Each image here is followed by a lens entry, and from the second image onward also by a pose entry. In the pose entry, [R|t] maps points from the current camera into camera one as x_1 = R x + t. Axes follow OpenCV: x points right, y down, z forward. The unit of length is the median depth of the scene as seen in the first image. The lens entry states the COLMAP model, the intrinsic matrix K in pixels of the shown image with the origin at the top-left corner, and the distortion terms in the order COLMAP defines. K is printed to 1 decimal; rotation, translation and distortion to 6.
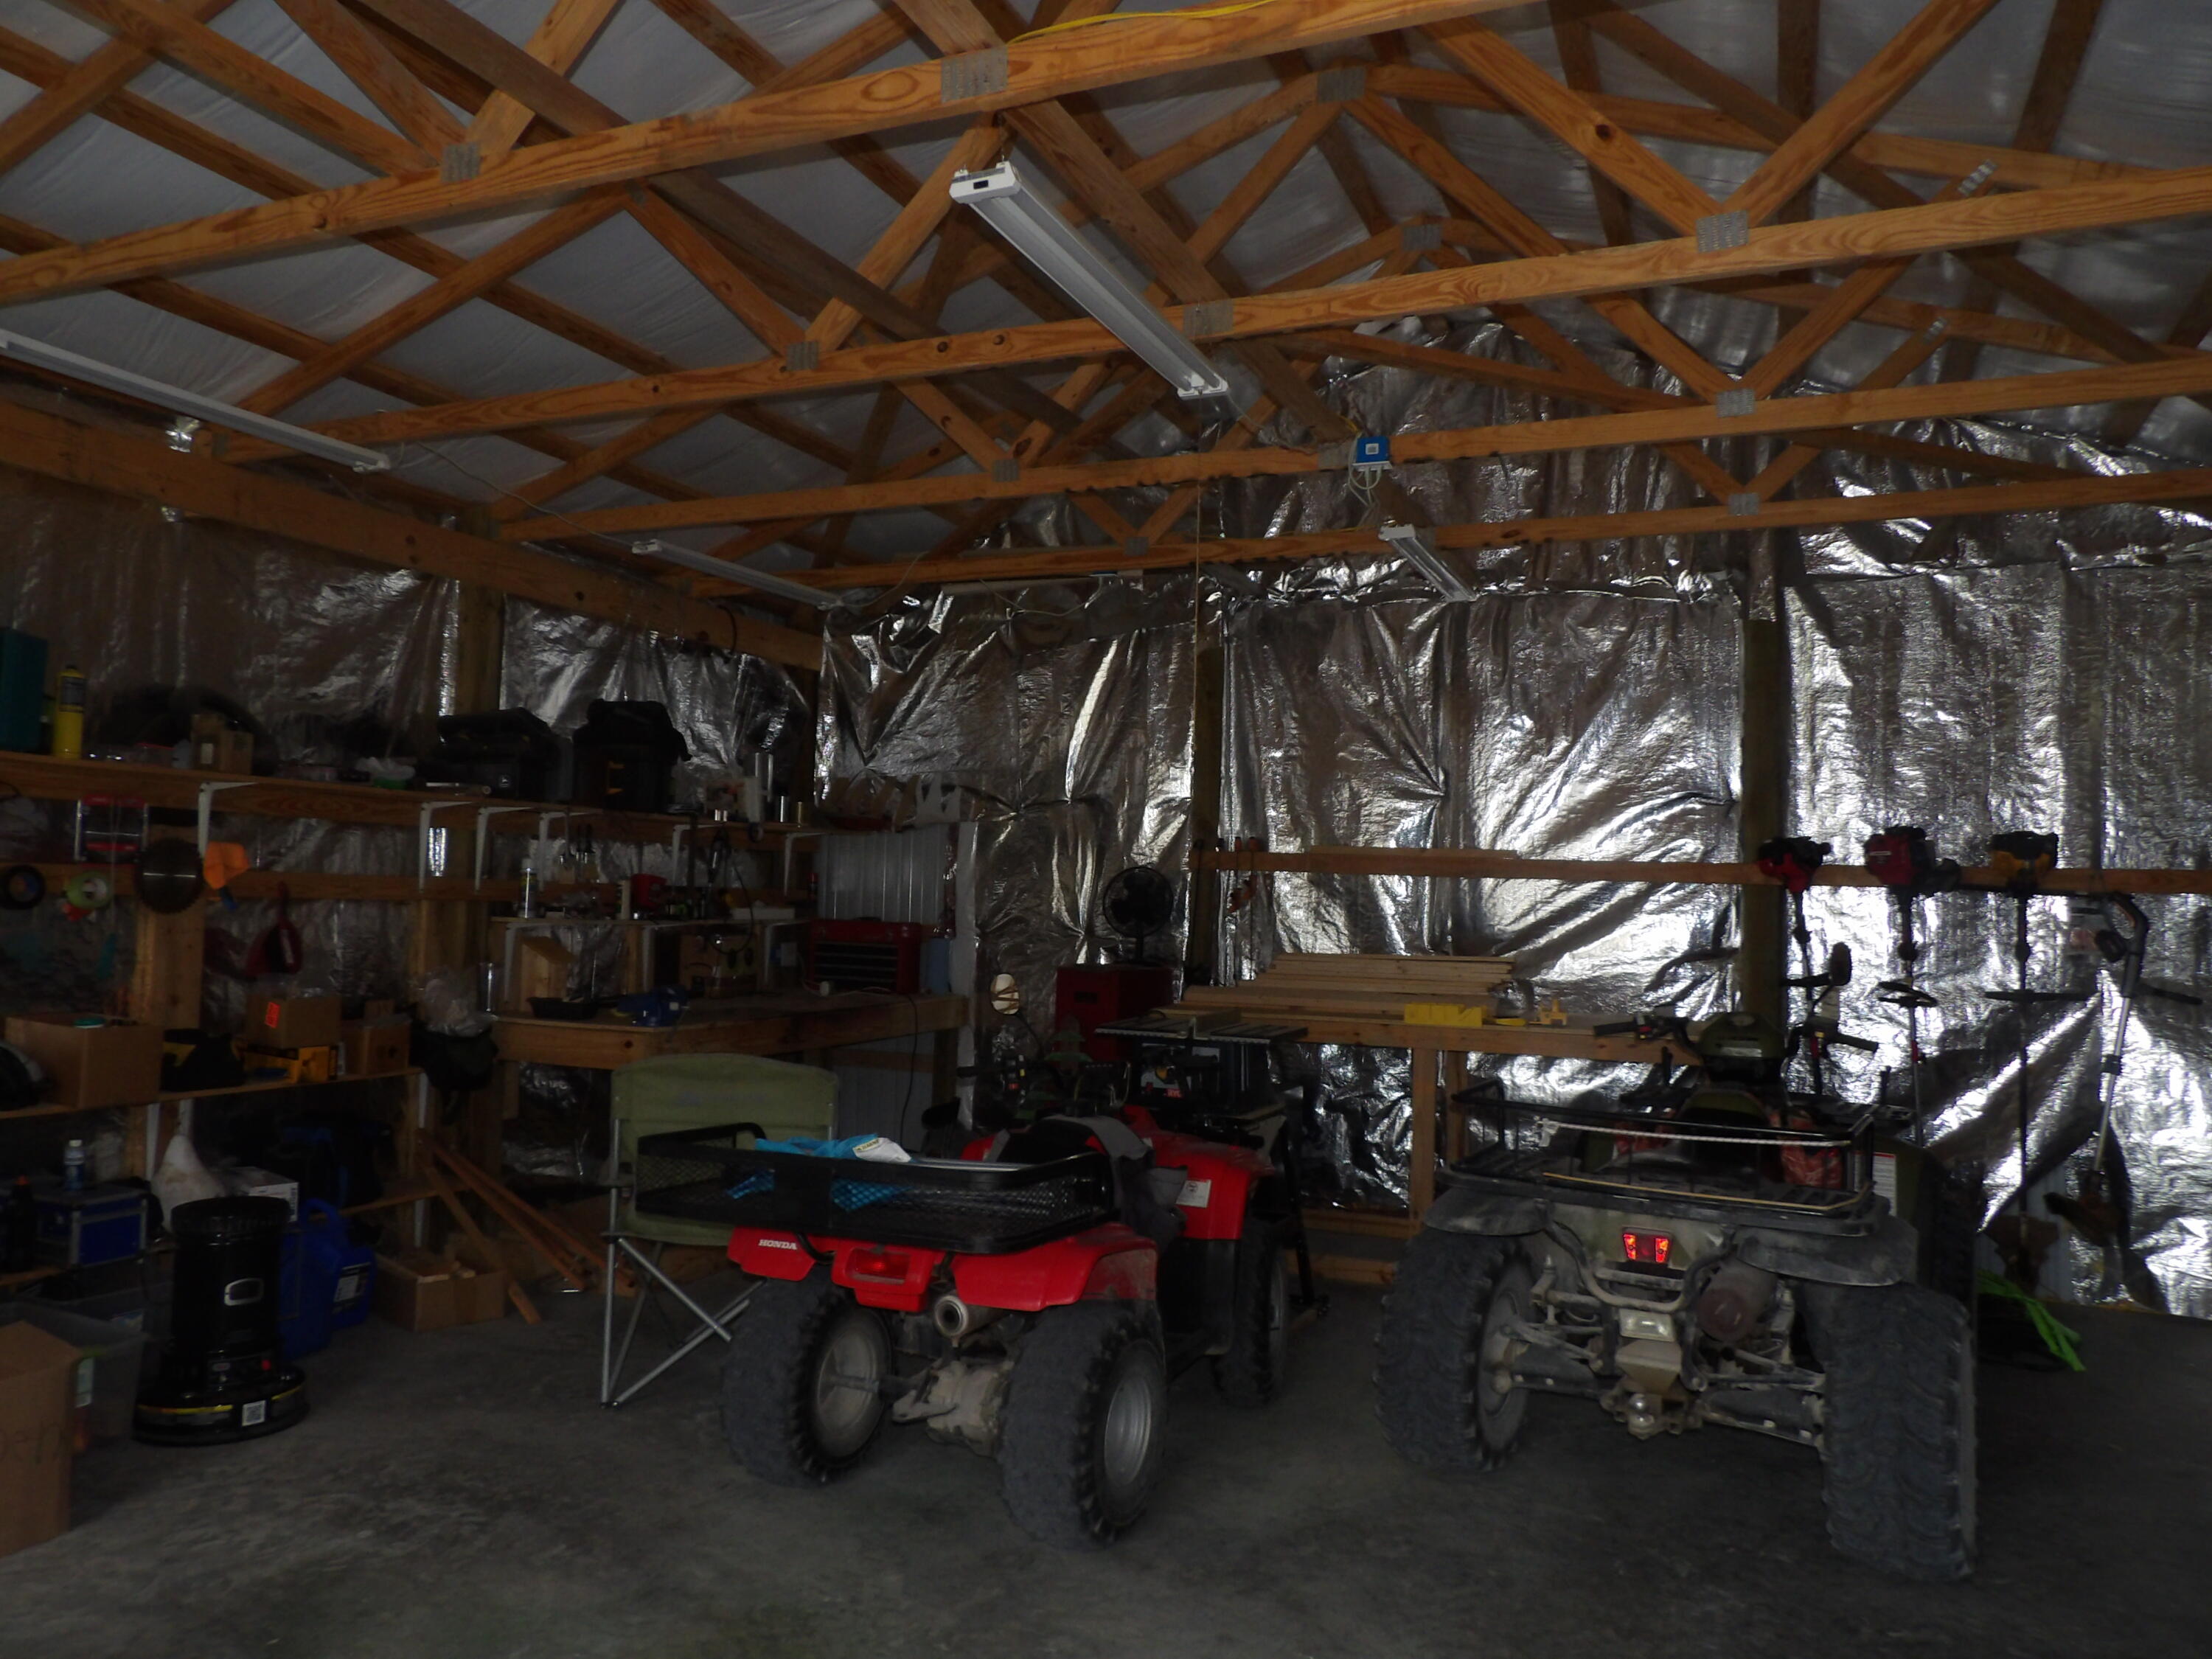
lens RADIAL K [[1571.0, 0, 1097.7], [0, 1571.0, 832.3], [0, 0, 1]] dist [-0.034749, 0.025465]
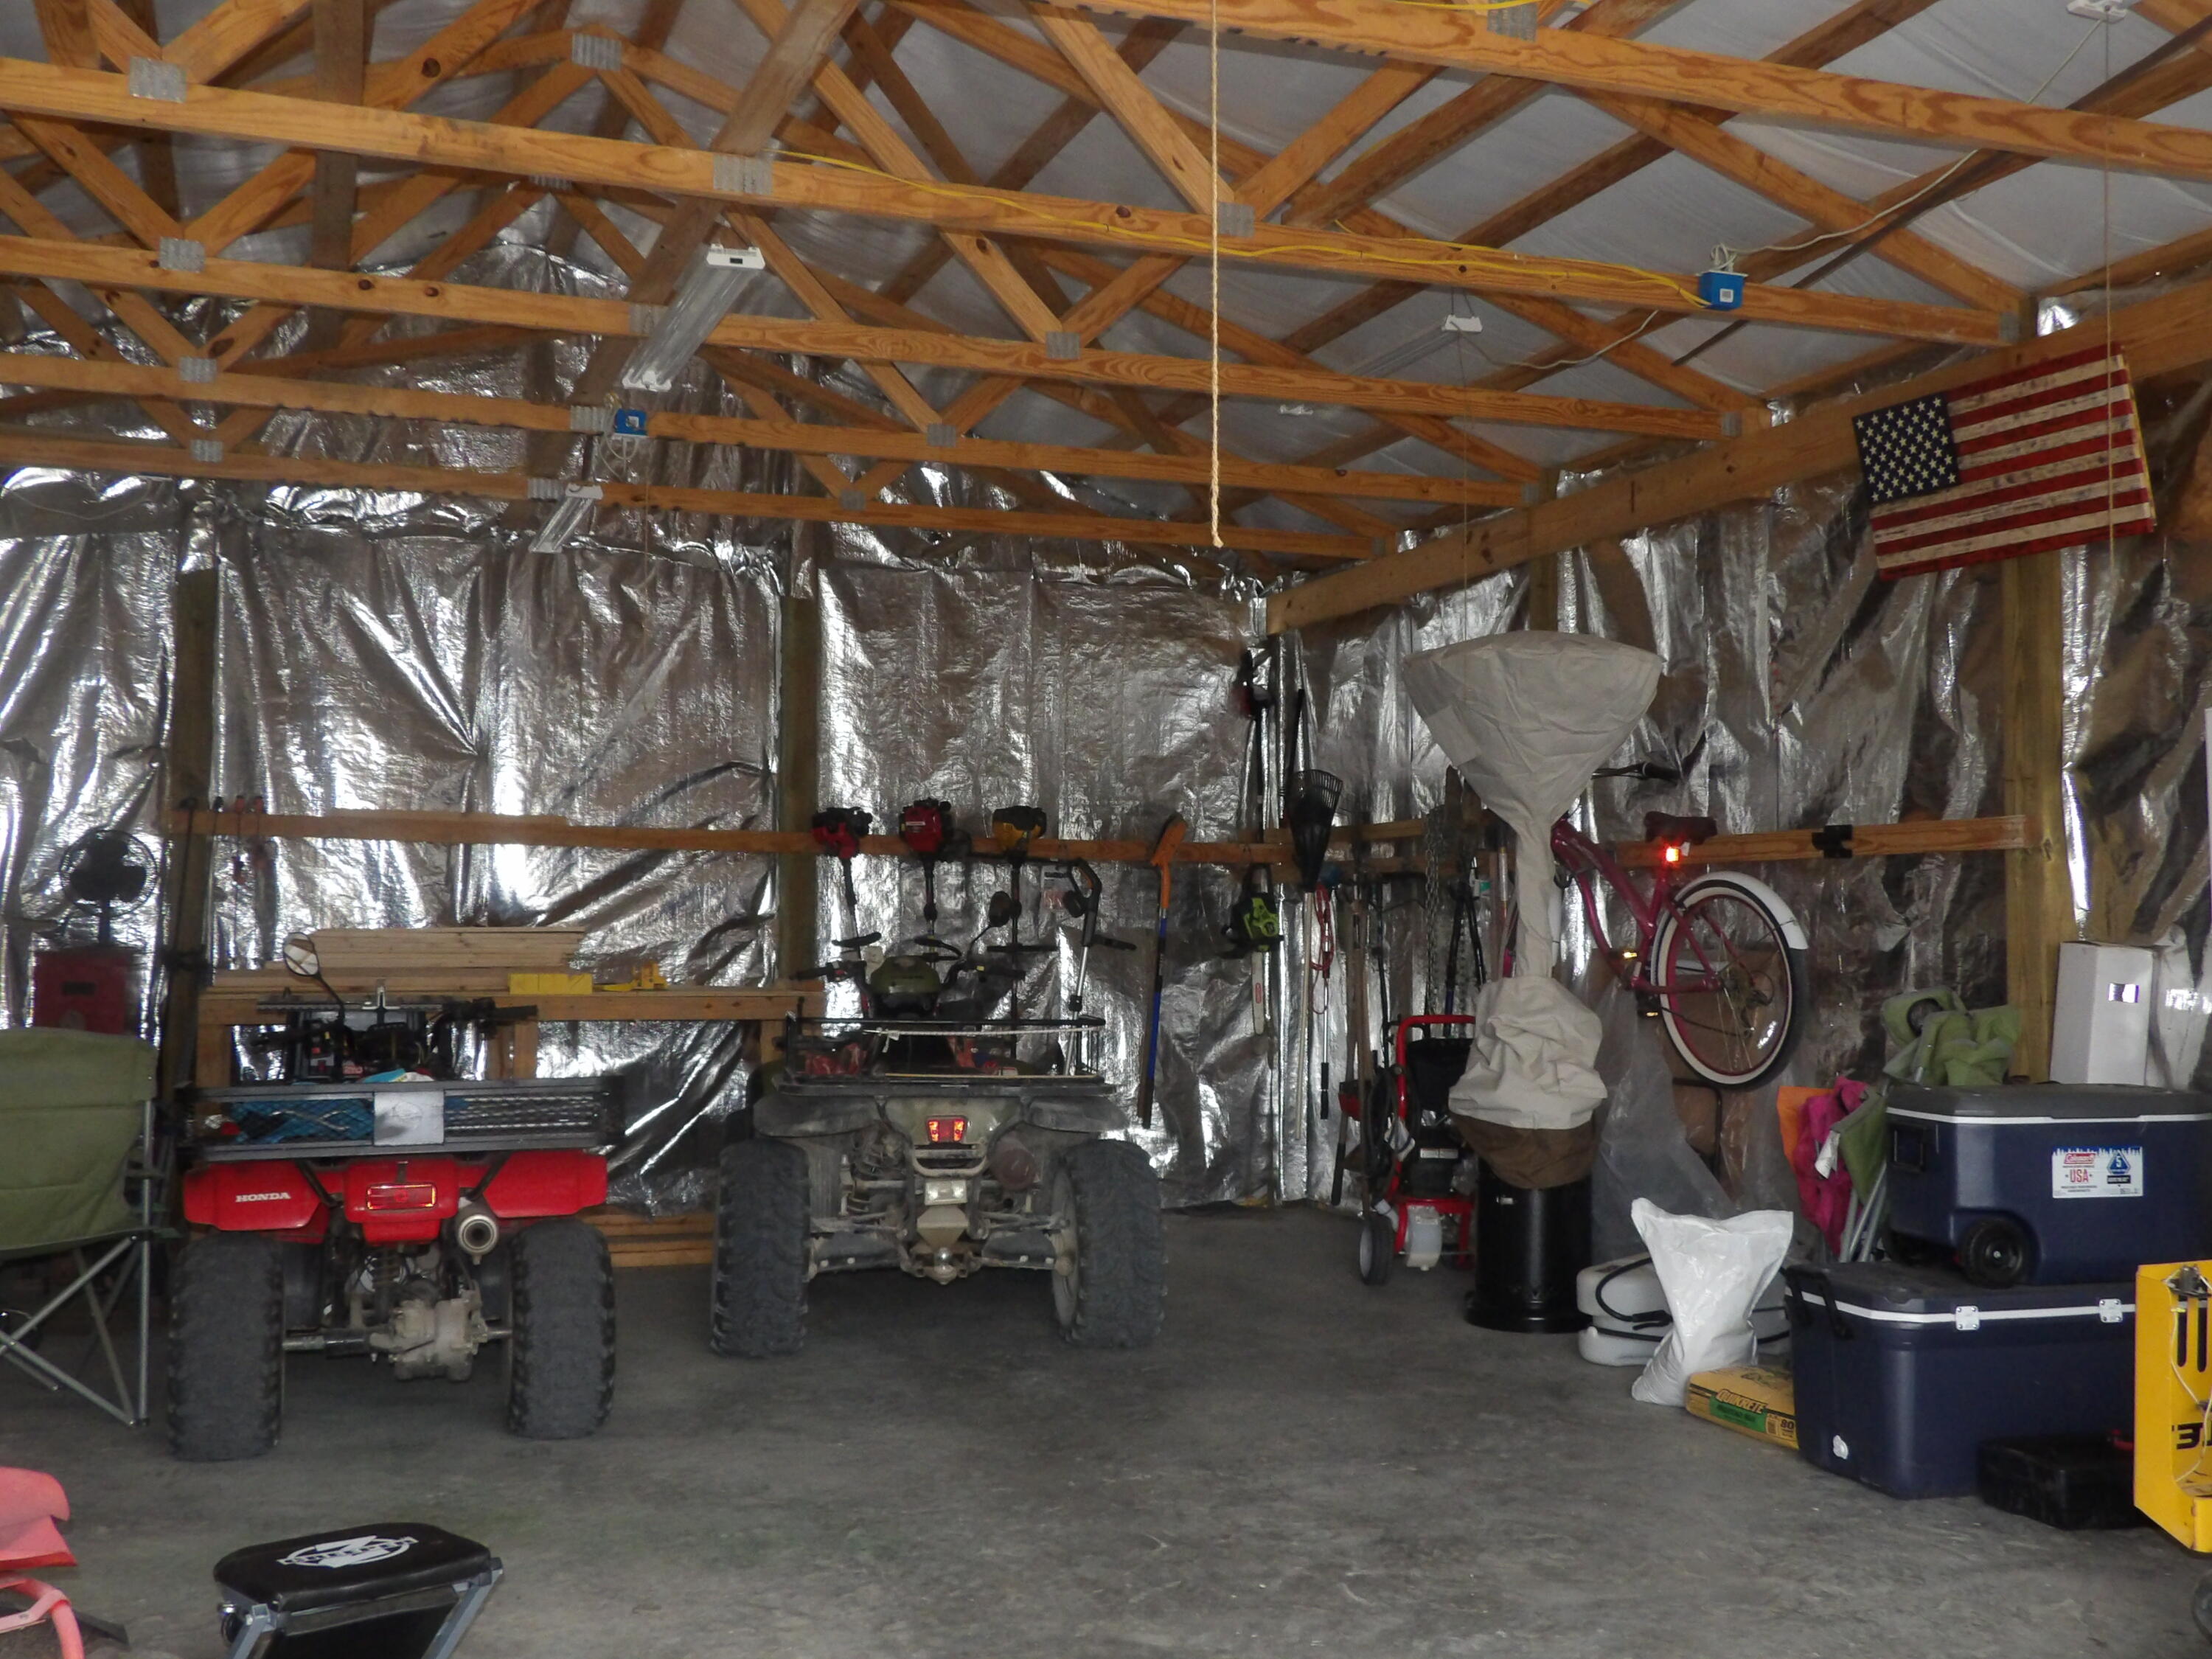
lens RADIAL K [[2140.5, 0, 1106.0], [0, 2140.5, 829.5], [0, 0, 1]] dist [-0.000303, -0.001675]
pose [[0.725319, 0.012435, 0.688301, -0.682812], [-0.017493, 0.999847, 0.000369, 0.022712], [-0.688191, -0.012308, 0.725426, -0.298092]]
